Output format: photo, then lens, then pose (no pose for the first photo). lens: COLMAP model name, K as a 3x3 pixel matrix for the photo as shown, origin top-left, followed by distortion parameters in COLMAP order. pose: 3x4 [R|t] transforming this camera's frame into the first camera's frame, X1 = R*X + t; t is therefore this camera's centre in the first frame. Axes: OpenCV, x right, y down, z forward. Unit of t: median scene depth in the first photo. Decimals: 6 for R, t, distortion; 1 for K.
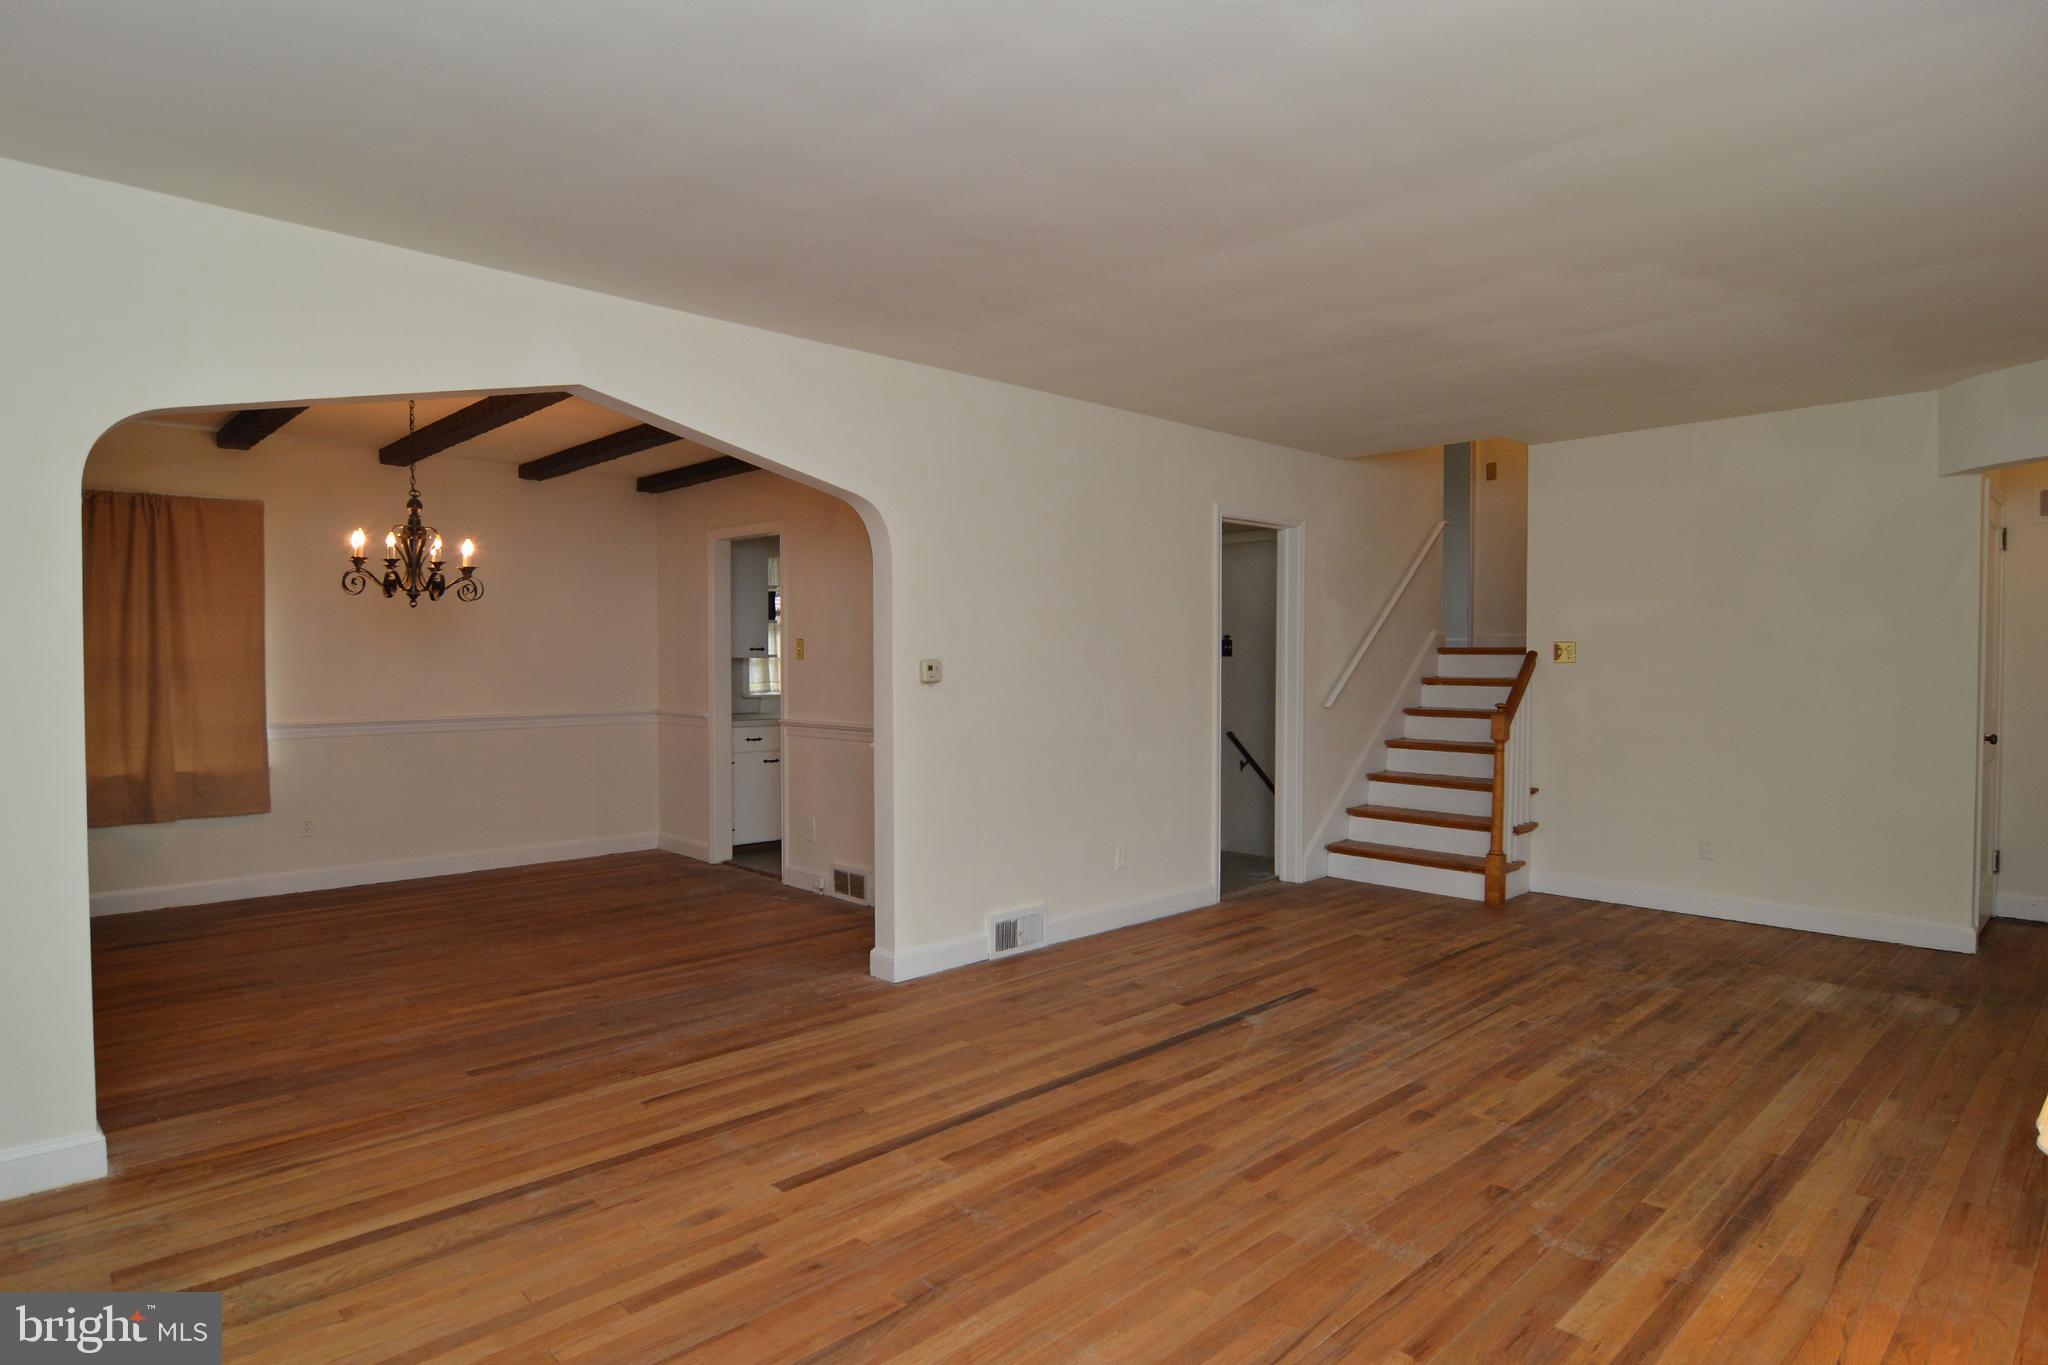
lens RADIAL K [[1112.8, 0, 1018.3], [0, 1112.8, 685.1], [0, 0, 1]] dist [-0.000271, -0.014310]
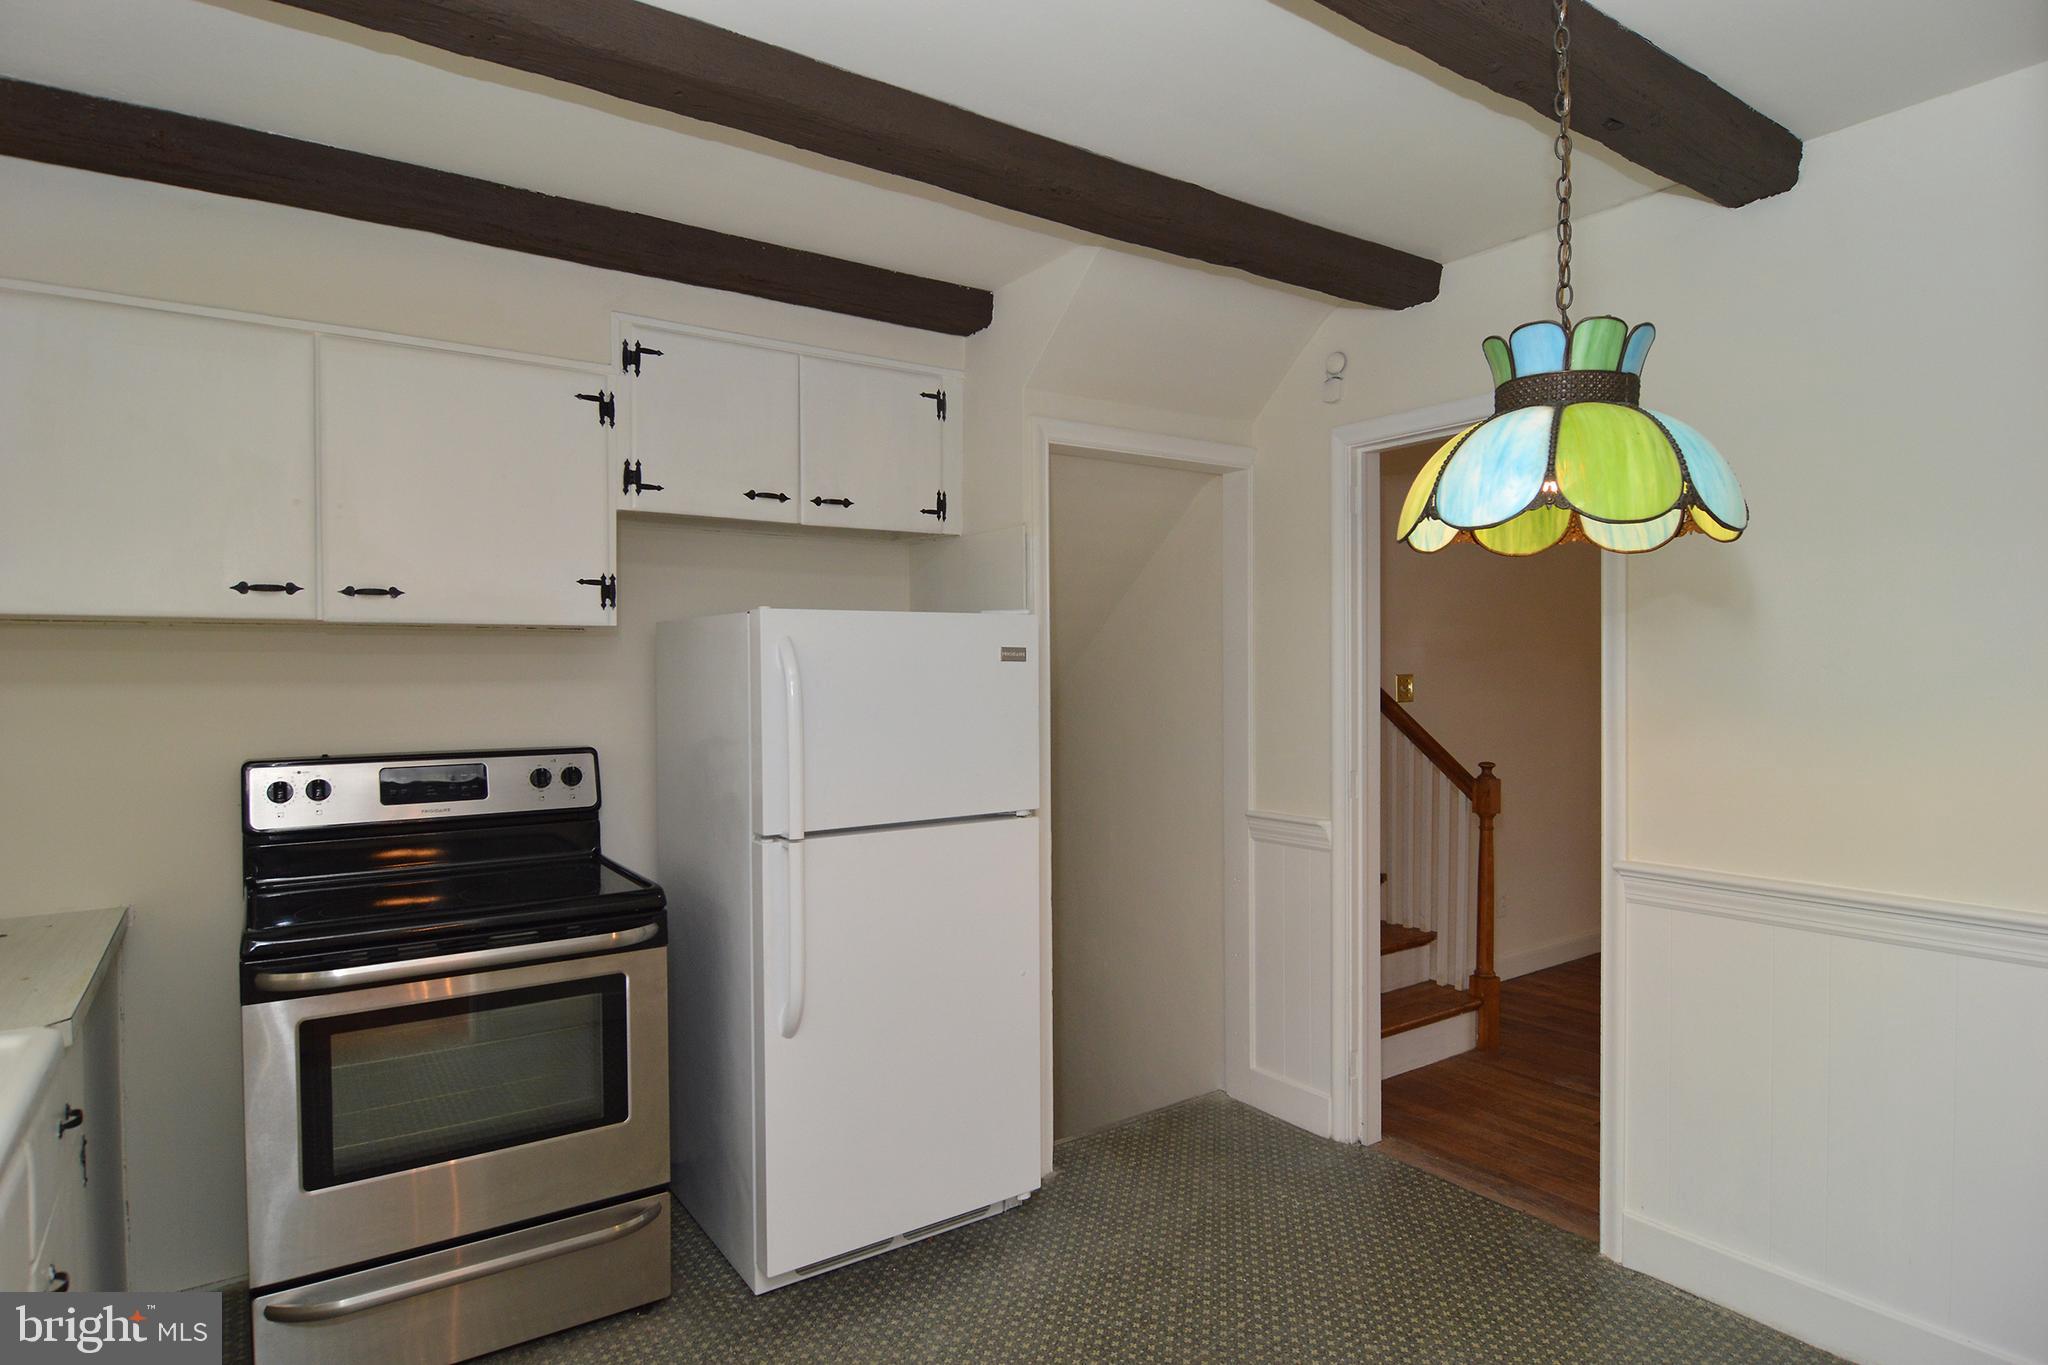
lens RADIAL K [[1112.8, 0, 1018.3], [0, 1112.8, 685.1], [0, 0, 1]] dist [-0.000271, -0.014310]
pose [[0.164356, -0.003770, 0.986394, -0.514507], [0.030554, 0.999532, -0.001270, -0.066899], [-0.985928, 0.030347, 0.164394, 1.974123]]
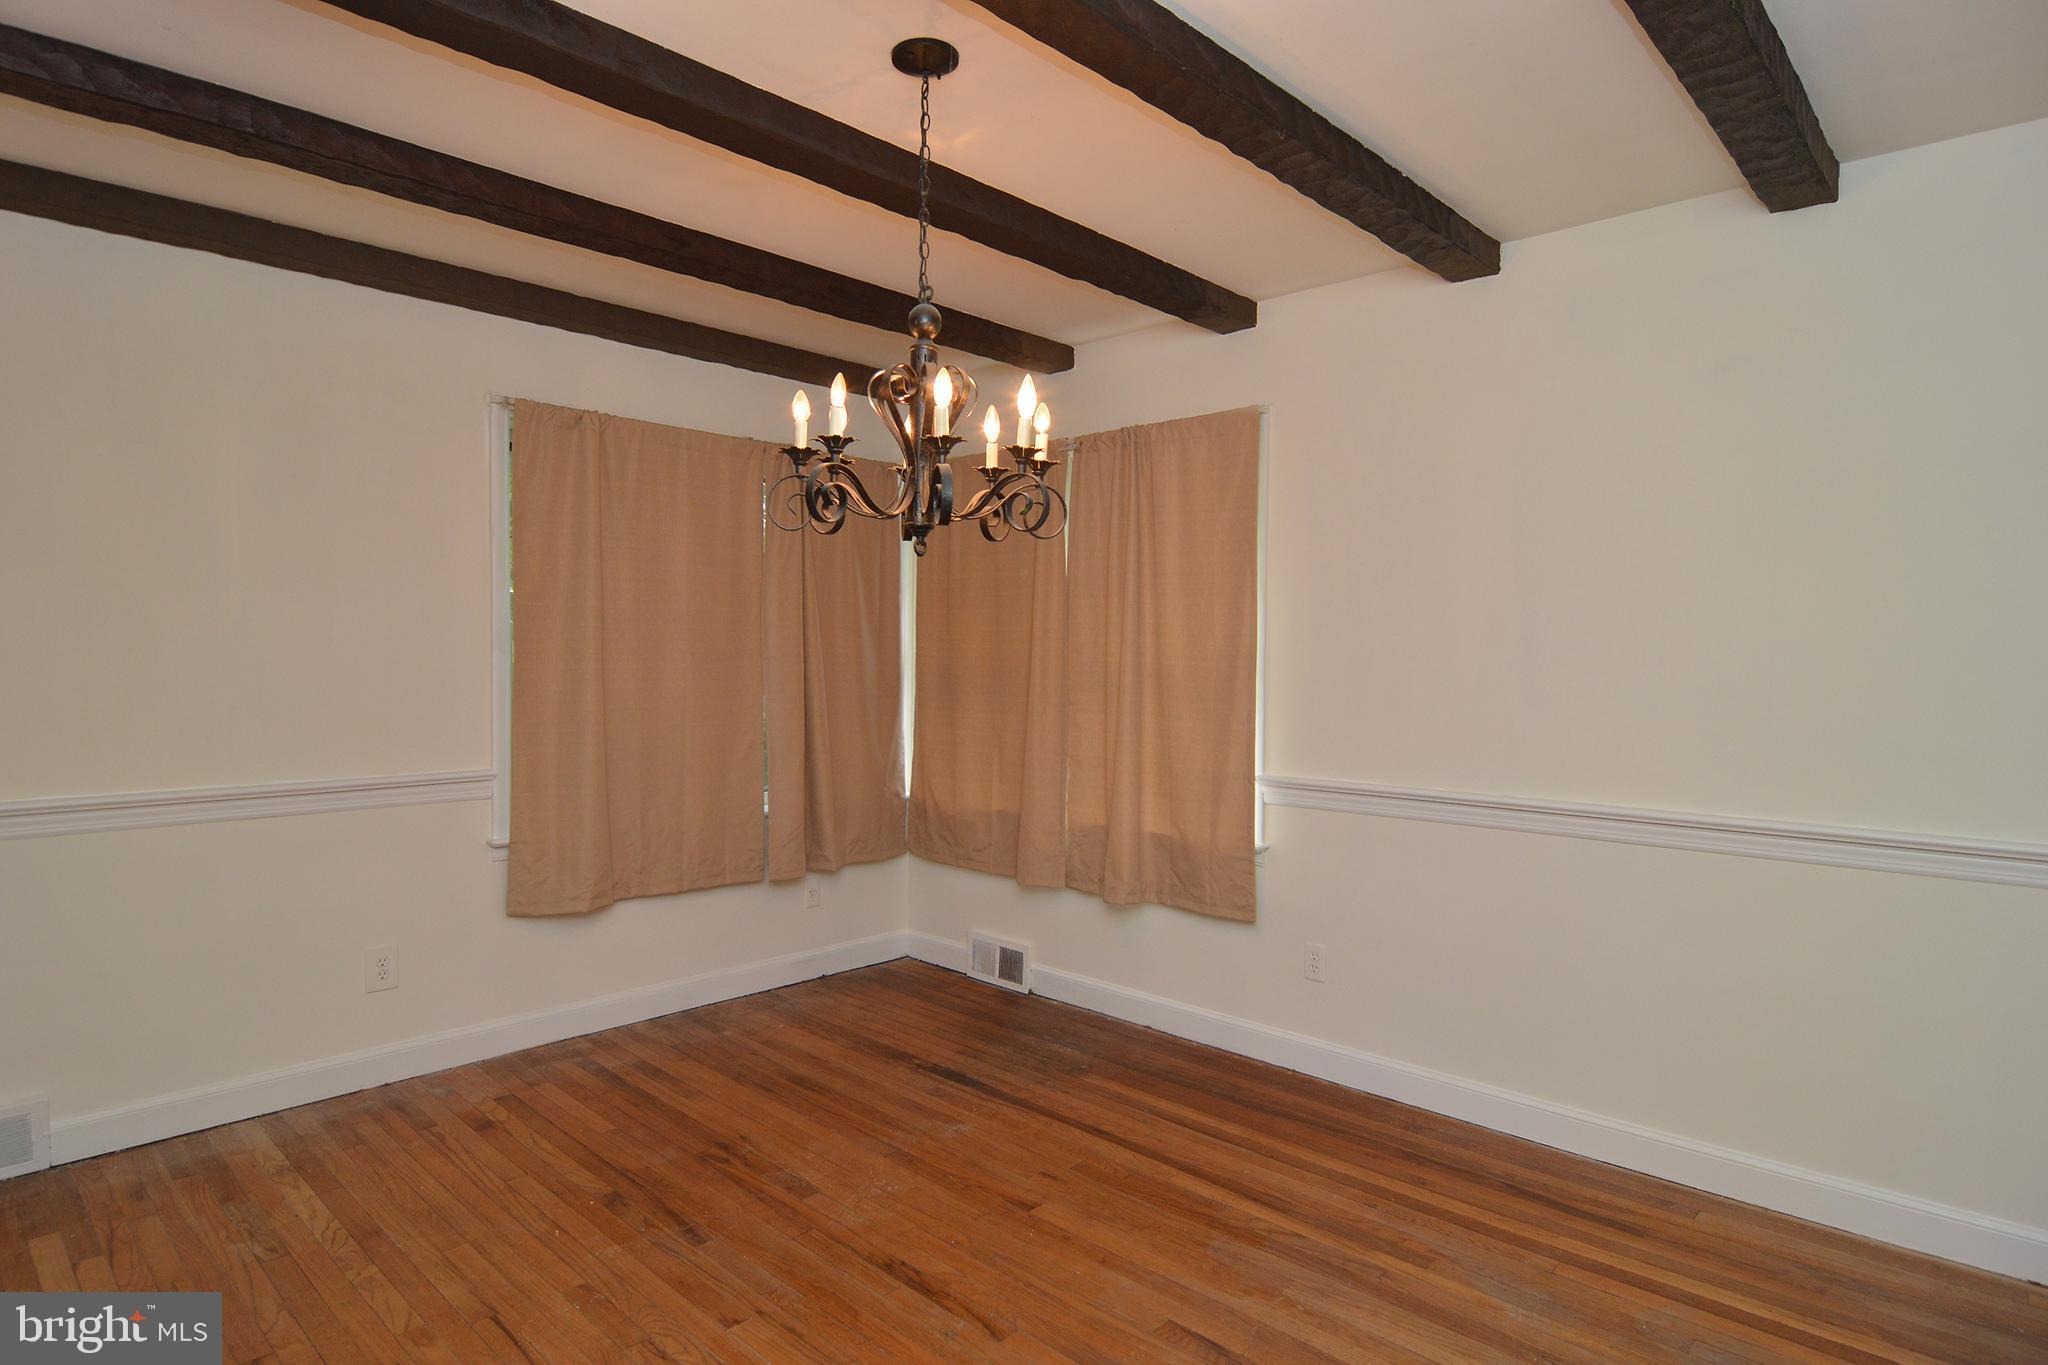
lens RADIAL K [[1125.4, 0, 1024.0], [0, 1125.4, 682.5], [0, 0, 1]] dist [-0.001671, -0.014411]
pose [[0.053136, 0.030200, -0.998131, -0.136990], [-0.033115, 0.999046, 0.028465, -0.045935], [0.998038, 0.031541, 0.054086, 1.430892]]
